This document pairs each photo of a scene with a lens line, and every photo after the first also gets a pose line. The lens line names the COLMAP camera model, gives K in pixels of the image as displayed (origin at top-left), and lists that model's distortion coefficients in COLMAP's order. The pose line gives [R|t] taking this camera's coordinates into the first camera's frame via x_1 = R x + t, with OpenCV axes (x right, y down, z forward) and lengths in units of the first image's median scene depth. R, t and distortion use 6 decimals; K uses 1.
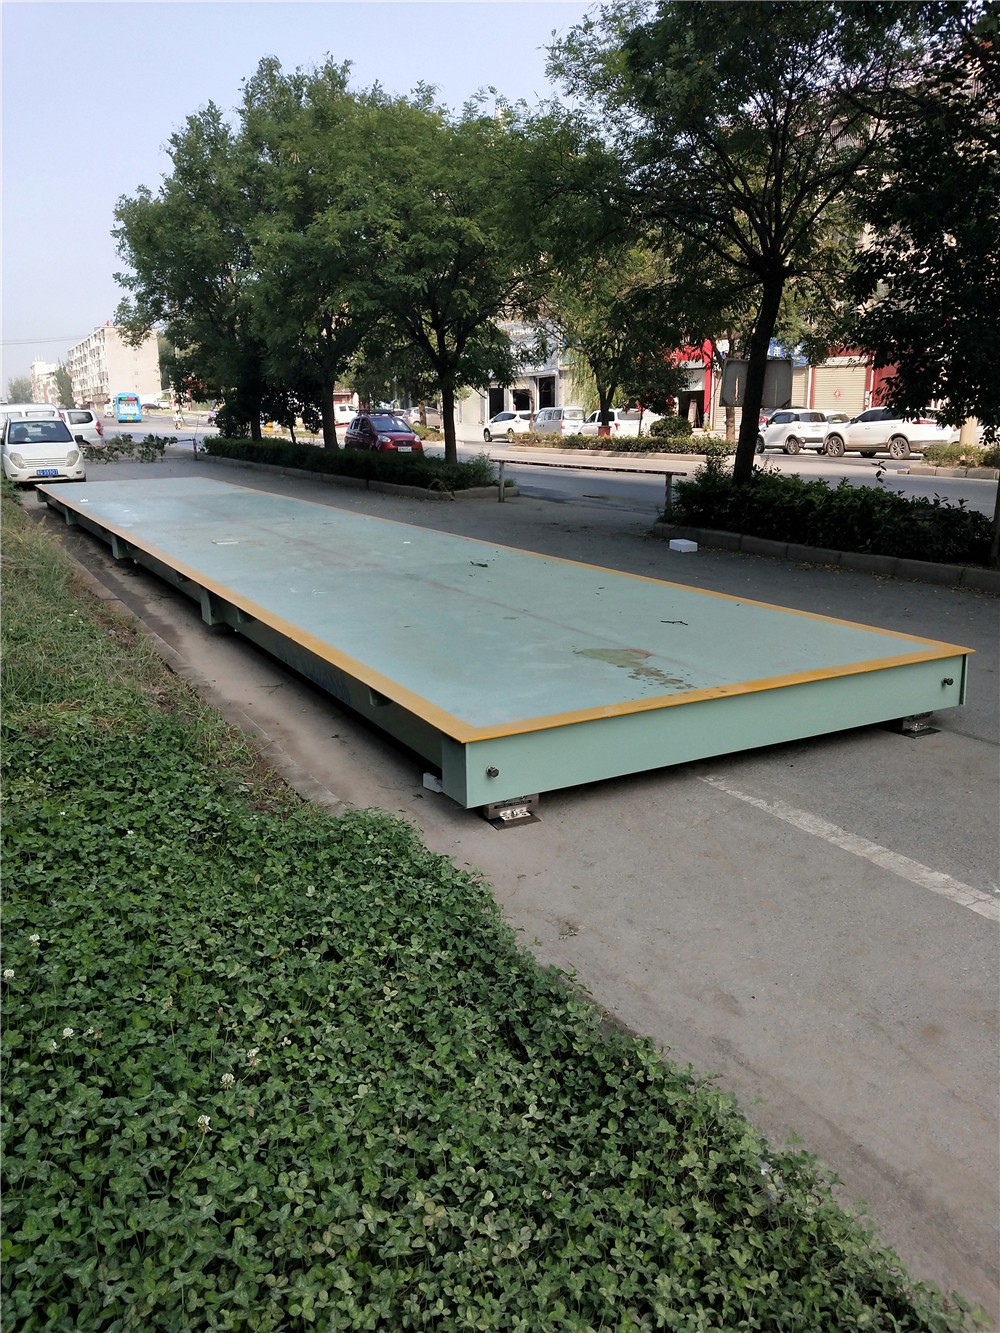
lens RADIAL K [[1061.2, 0, 497.2], [0, 1061.2, 671.6], [0, 0, 1]] dist [0.035431, -0.070277]
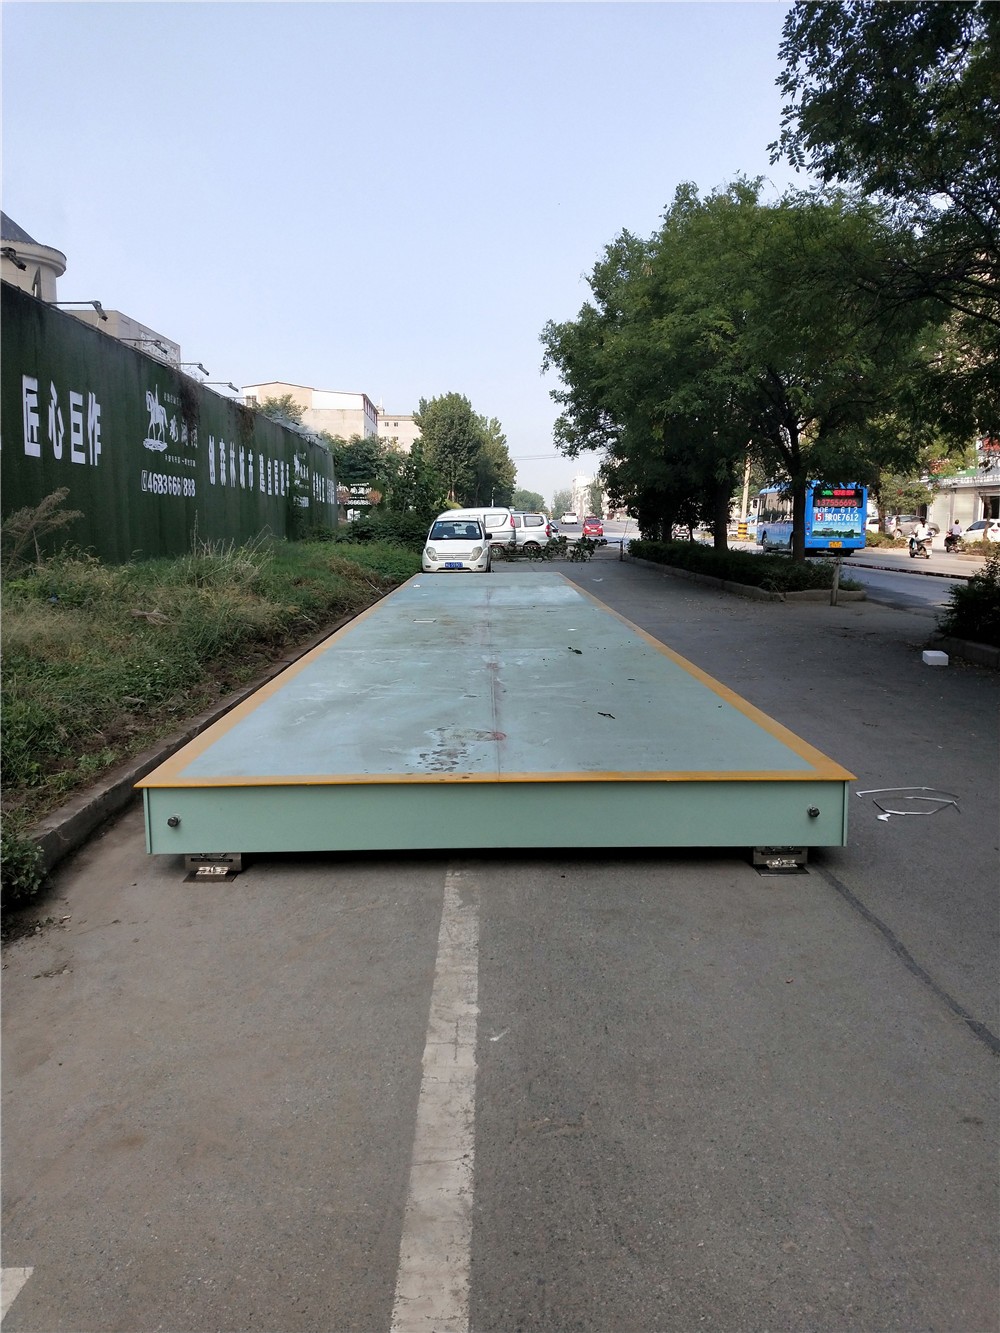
lens RADIAL K [[1061.2, 0, 510.3], [0, 1061.2, 669.2], [0, 0, 1]] dist [0.035431, -0.070277]
pose [[0.888240, 0.072254, -0.453662, 0.254832], [-0.118295, 0.990225, -0.073901, -0.004295], [0.443888, 0.119307, 0.888104, 0.077414]]
